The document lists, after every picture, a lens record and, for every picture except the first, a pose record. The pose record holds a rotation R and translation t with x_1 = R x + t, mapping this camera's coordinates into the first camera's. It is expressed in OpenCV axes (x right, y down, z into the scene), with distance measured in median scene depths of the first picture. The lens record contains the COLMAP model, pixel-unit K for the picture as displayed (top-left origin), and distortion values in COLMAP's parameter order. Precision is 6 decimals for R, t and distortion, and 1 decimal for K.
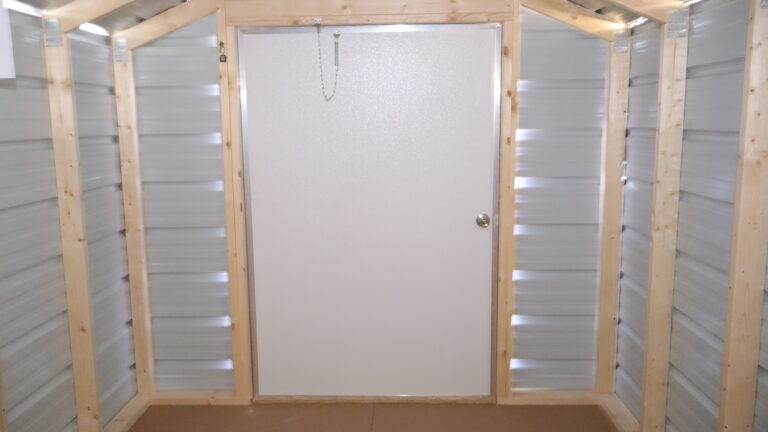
lens RADIAL K [[643.7, 0, 381.6], [0, 643.7, 219.1], [0, 0, 1]] dist [0.002247, 0.000416]
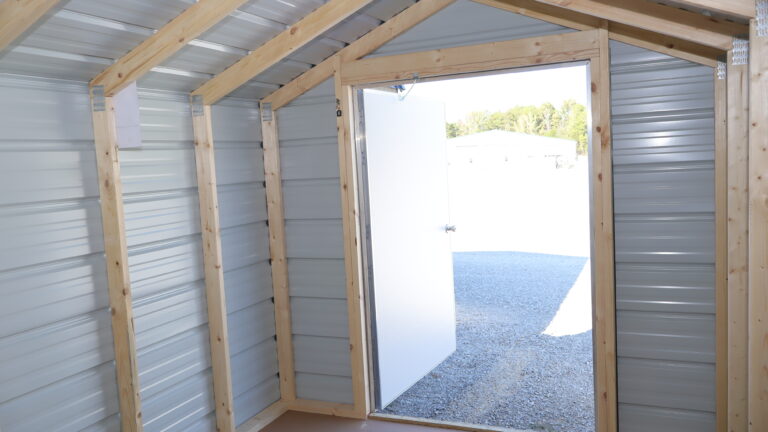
lens RADIAL K [[643.7, 0, 381.6], [0, 643.7, 219.1], [0, 0, 1]] dist [0.002247, 0.000416]
pose [[0.926344, -0.002914, -0.376667, 0.256885], [-0.015070, 0.998883, -0.044789, -0.007821], [0.376377, 0.047167, 0.925265, -0.035759]]
